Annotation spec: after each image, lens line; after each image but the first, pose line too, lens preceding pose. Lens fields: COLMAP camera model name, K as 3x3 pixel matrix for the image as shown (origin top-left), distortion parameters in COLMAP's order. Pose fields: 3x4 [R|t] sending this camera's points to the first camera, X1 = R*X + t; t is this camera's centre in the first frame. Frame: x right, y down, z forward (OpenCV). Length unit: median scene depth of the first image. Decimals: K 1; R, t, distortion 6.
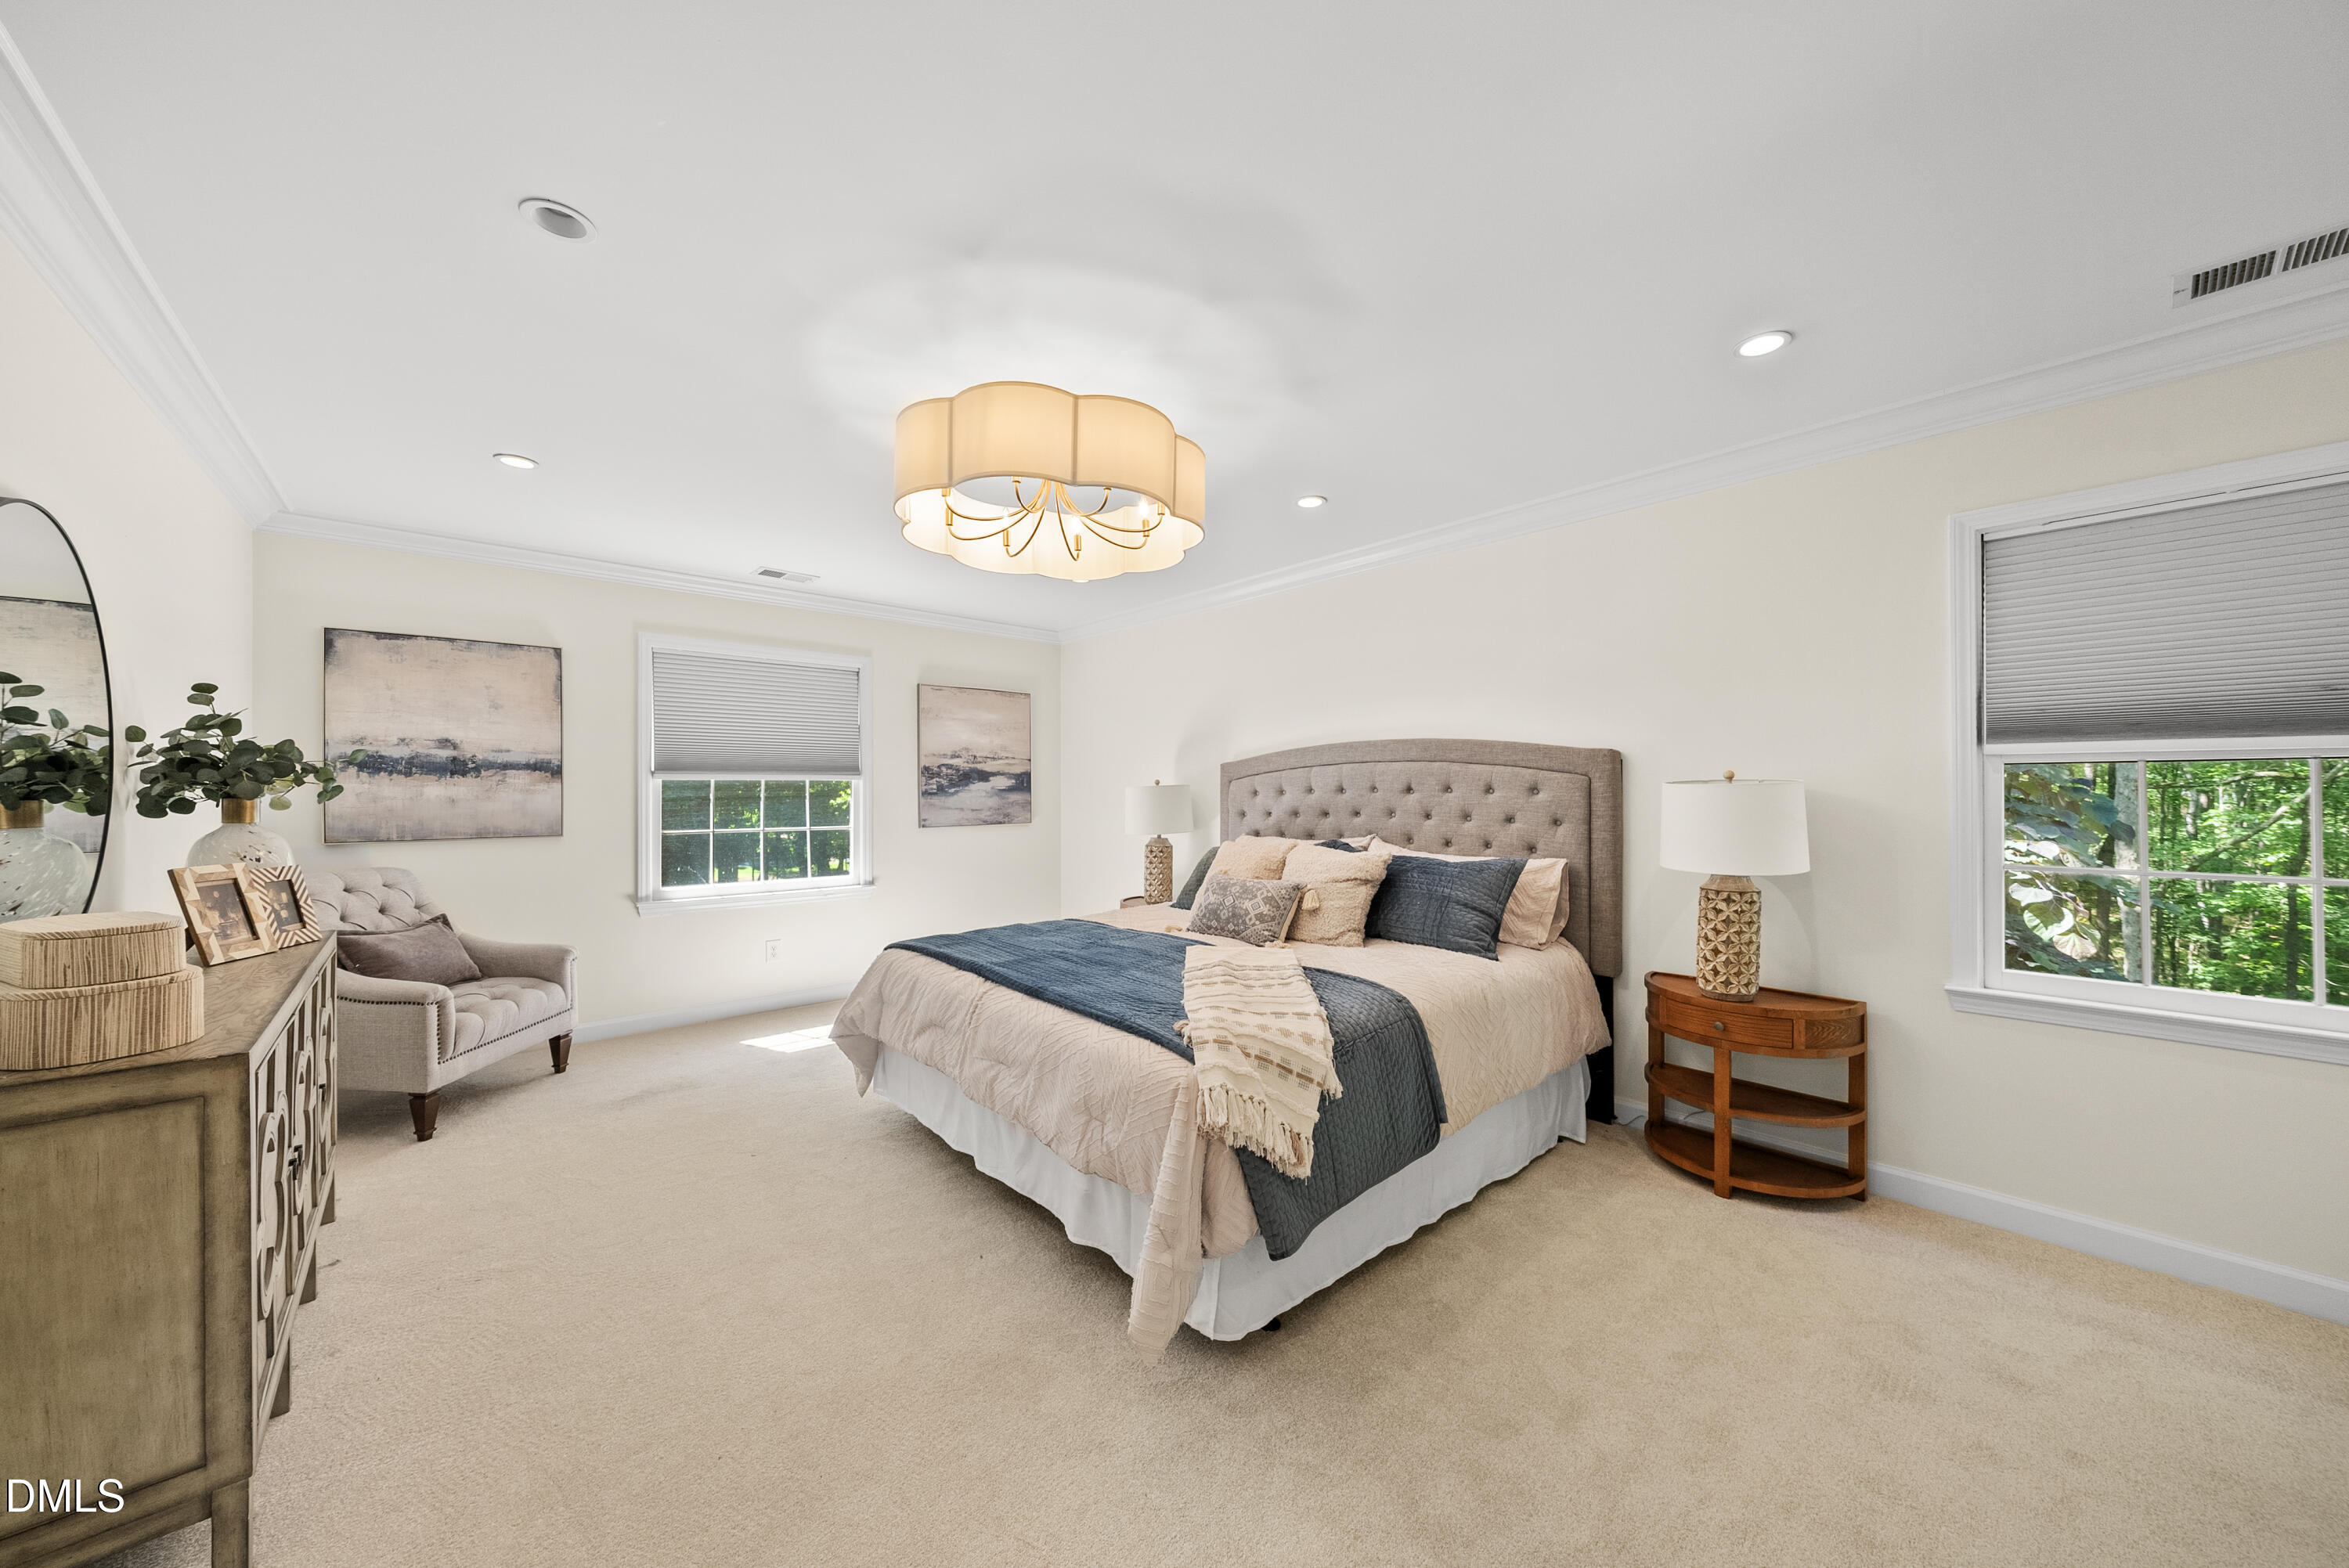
lens RADIAL K [[771.4, 0, 1177.9], [0, 771.4, 783.2], [0, 0, 1]] dist [-0.000367, -0.000026]
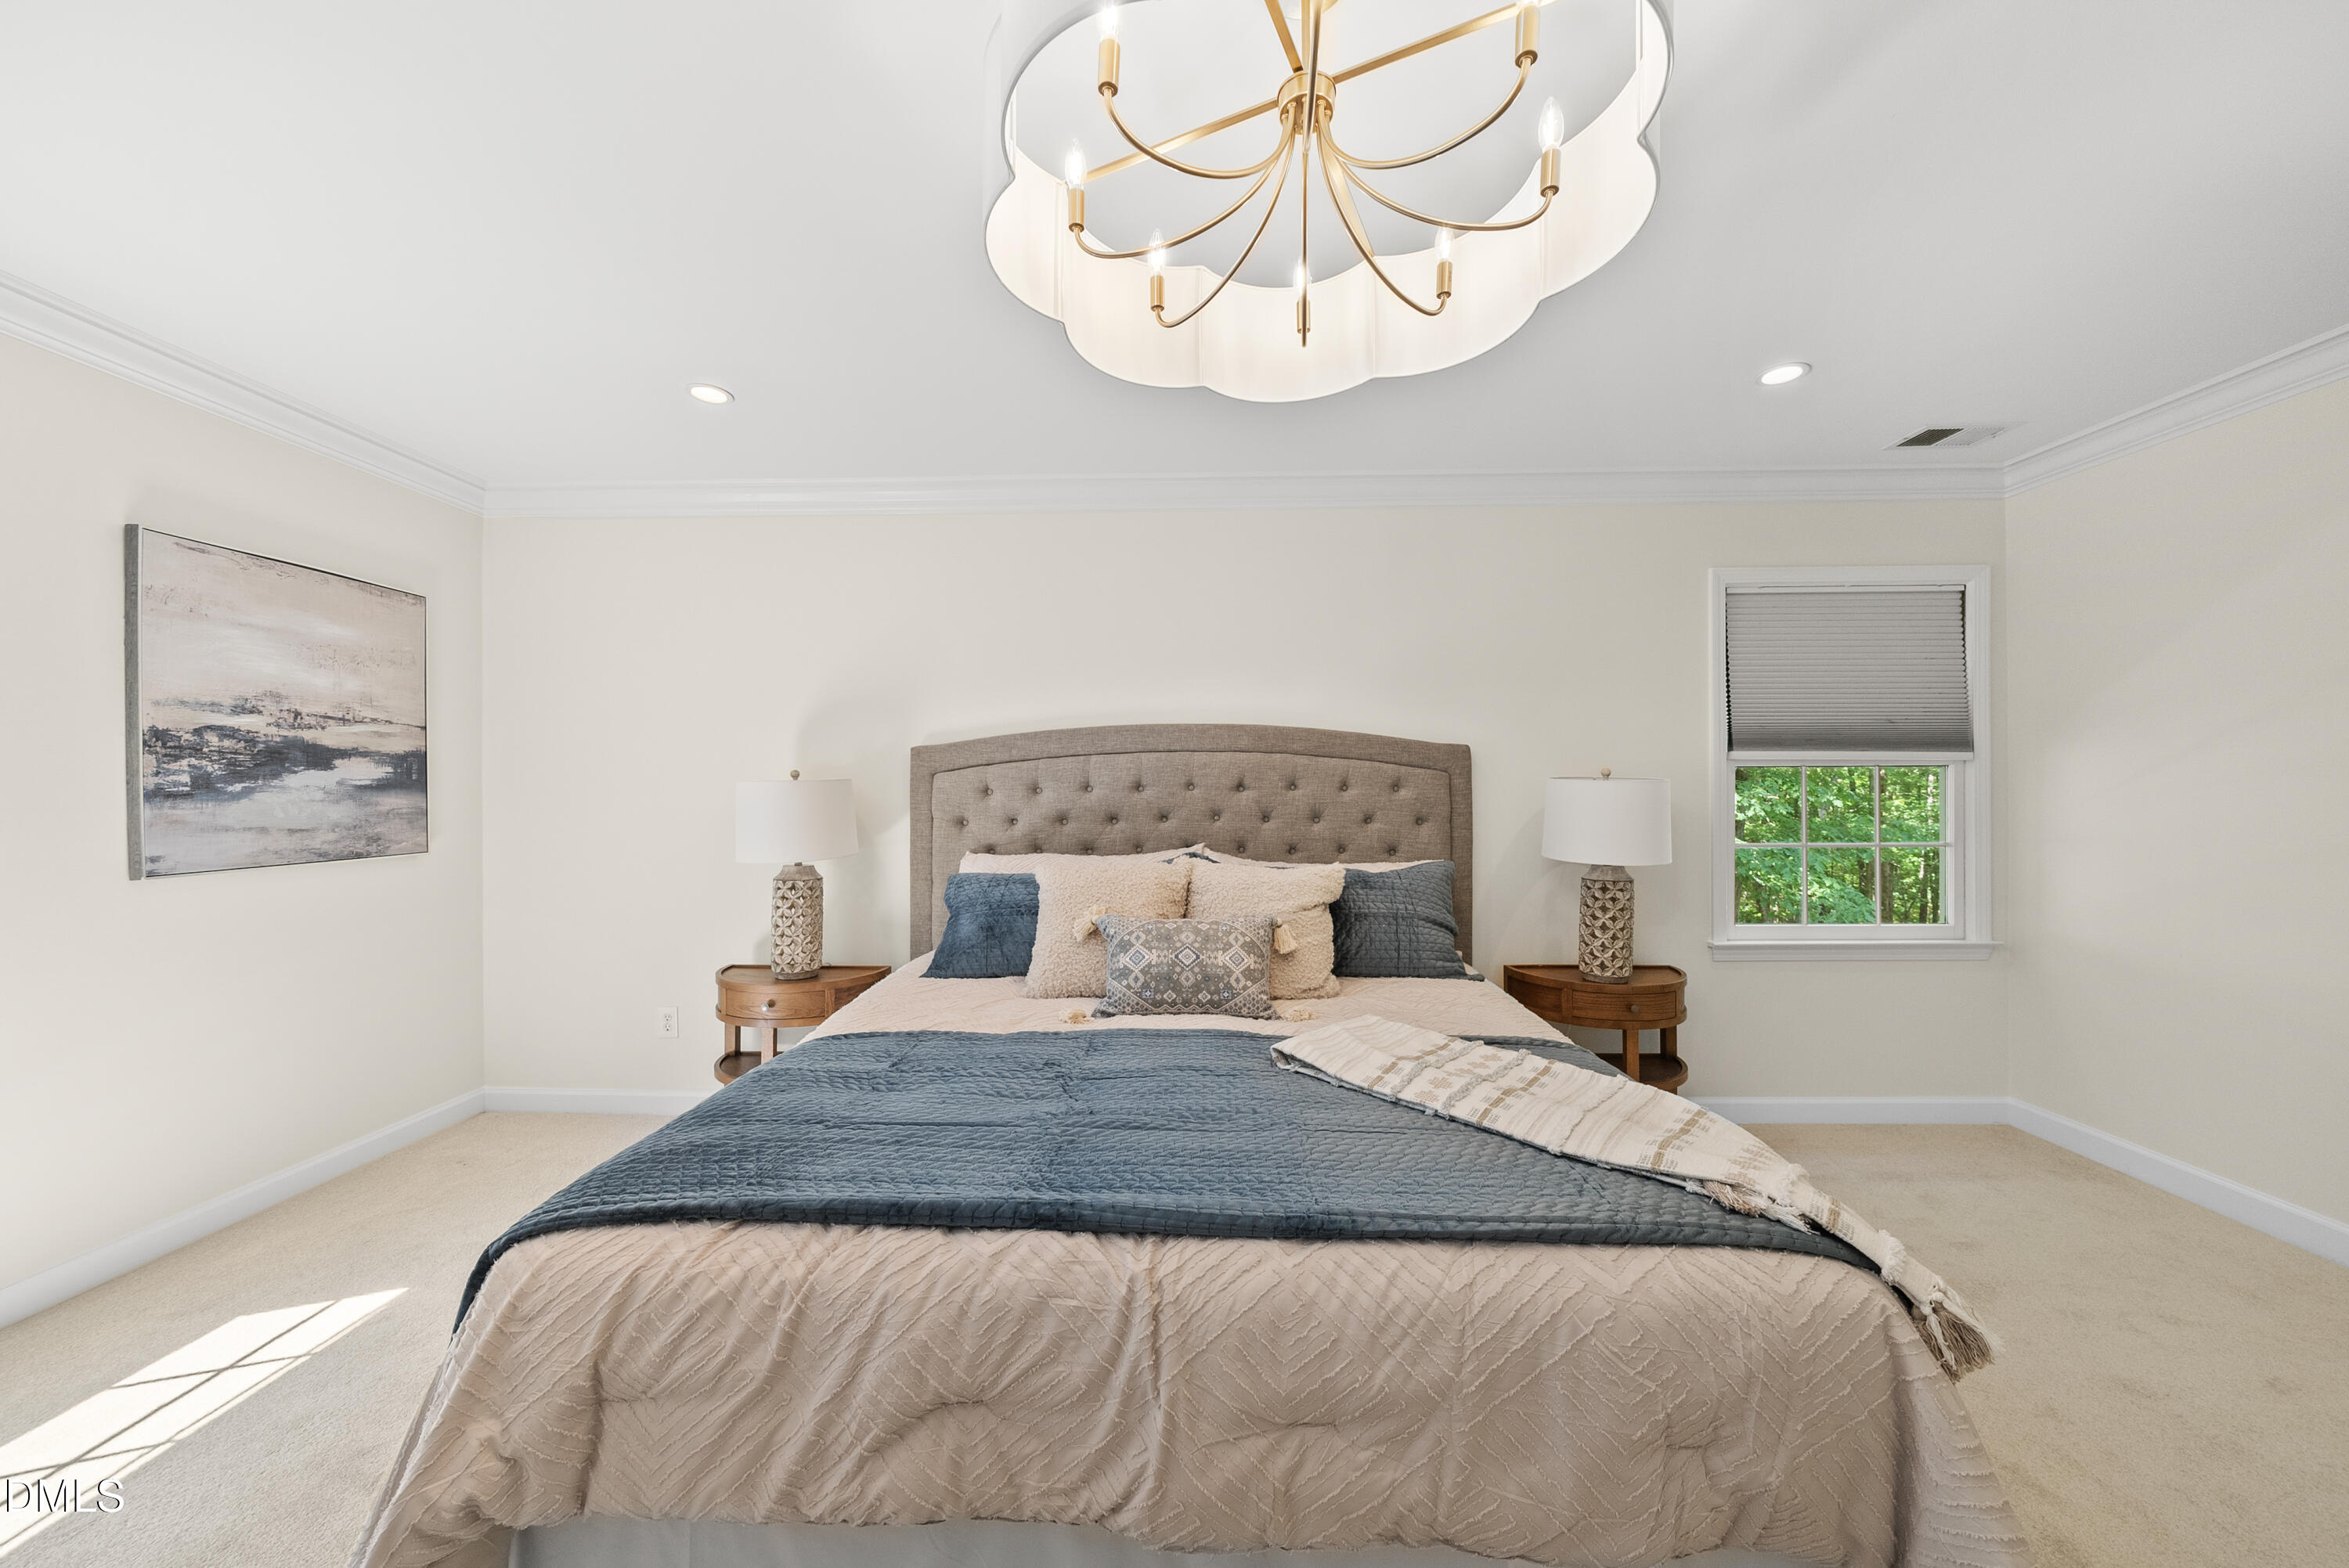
lens RADIAL K [[811.5, 0, 1179.4], [0, 811.5, 789.3], [0, 0, 1]] dist [-0.005207, -0.000145]
pose [[0.704710, -0.000153, 0.709496, -0.316299], [-0.005246, 0.999972, 0.005426, 0.006529], [-0.709476, -0.007545, 0.704689, 0.396072]]
